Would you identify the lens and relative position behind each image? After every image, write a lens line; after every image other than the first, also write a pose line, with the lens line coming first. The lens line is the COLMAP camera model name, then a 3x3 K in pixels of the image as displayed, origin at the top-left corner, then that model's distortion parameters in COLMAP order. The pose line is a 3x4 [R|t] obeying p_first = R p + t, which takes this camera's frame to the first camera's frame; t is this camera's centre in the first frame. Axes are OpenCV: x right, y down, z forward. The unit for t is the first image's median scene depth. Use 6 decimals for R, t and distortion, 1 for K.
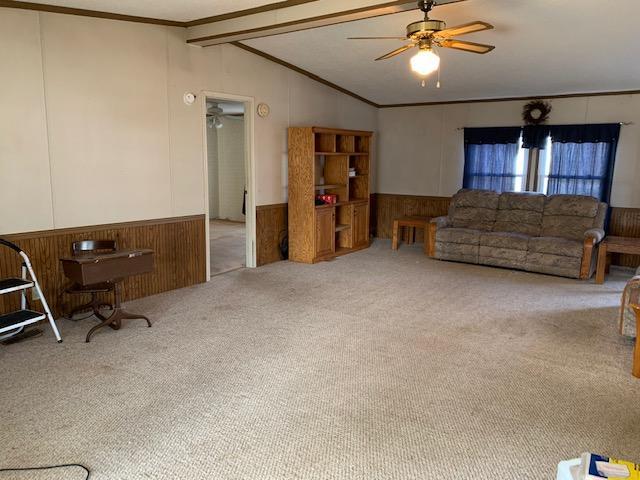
lens RADIAL K [[485.6, 0, 317.7], [0, 485.6, 239.5], [0, 0, 1]] dist [0.035144, -0.050949]
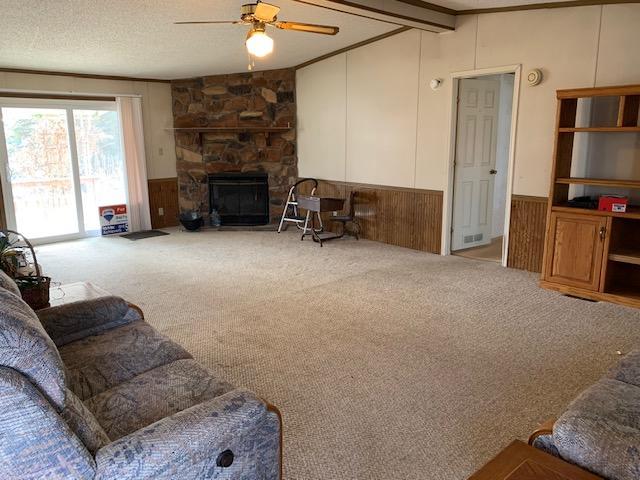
lens RADIAL K [[485.6, 0, 318.1], [0, 485.6, 238.6], [0, 0, 1]] dist [0.035144, -0.050949]
pose [[-0.199431, 0.190526, -0.961211, 0.928196], [-0.161315, 0.961150, 0.223983, -0.157510], [0.966543, 0.199727, -0.160949, 0.998622]]
